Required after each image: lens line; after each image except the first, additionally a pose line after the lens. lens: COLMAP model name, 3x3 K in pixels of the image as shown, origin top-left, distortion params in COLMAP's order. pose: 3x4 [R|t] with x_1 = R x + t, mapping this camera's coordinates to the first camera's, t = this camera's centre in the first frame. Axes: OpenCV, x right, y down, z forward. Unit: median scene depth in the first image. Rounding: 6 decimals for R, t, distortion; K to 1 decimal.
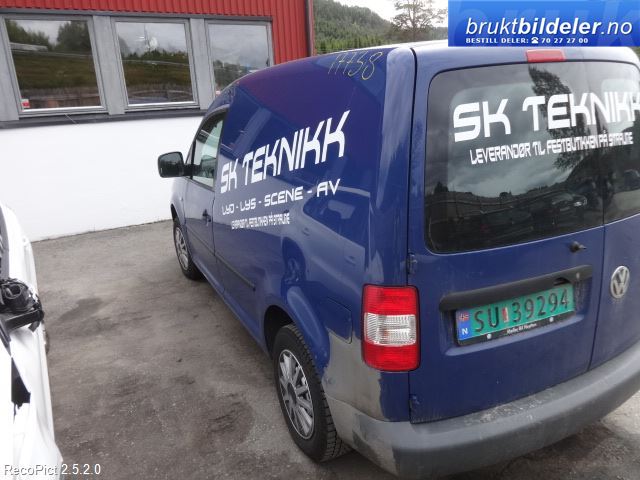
lens RADIAL K [[477.5, 0, 322.7], [0, 477.5, 241.0], [0, 0, 1]] dist [-0.002042, -0.005416]
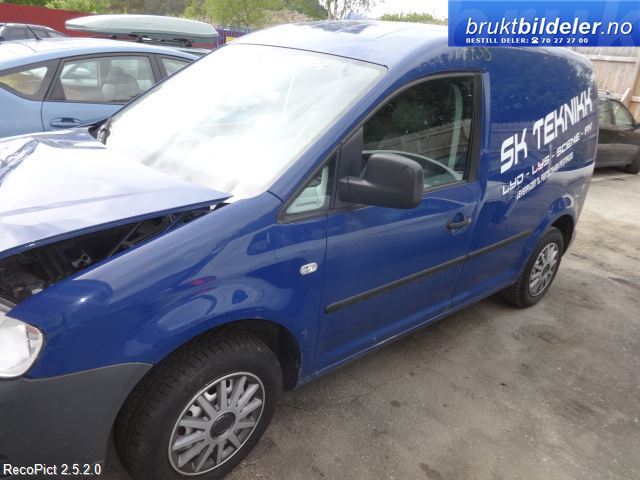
lens RADIAL K [[477.5, 0, 317.0], [0, 477.5, 241.4], [0, 0, 1]] dist [-0.002042, -0.005416]
pose [[-0.258772, -0.334903, 0.906023, -1.622350], [0.183554, 0.903832, 0.386518, -0.654361], [-0.948338, 0.266324, -0.172413, 2.532642]]
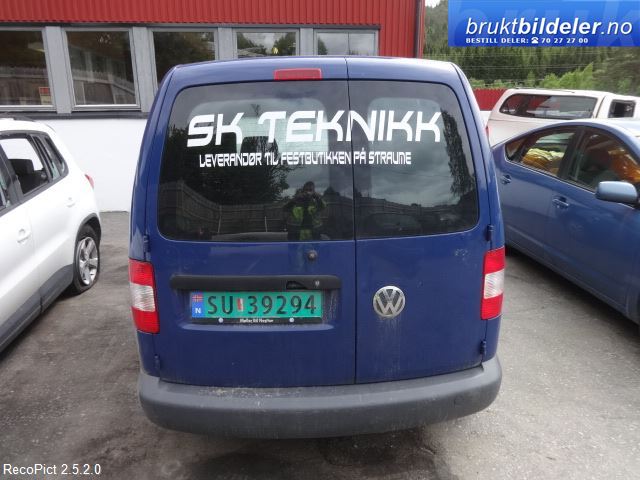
lens RADIAL K [[477.5, 0, 322.1], [0, 477.5, 237.7], [0, 0, 1]] dist [-0.002042, -0.005416]
pose [[0.920568, 0.140963, -0.364259, 0.913874], [-0.144743, 0.989322, 0.017053, -0.046280], [0.362773, 0.037026, 0.931142, 0.022659]]
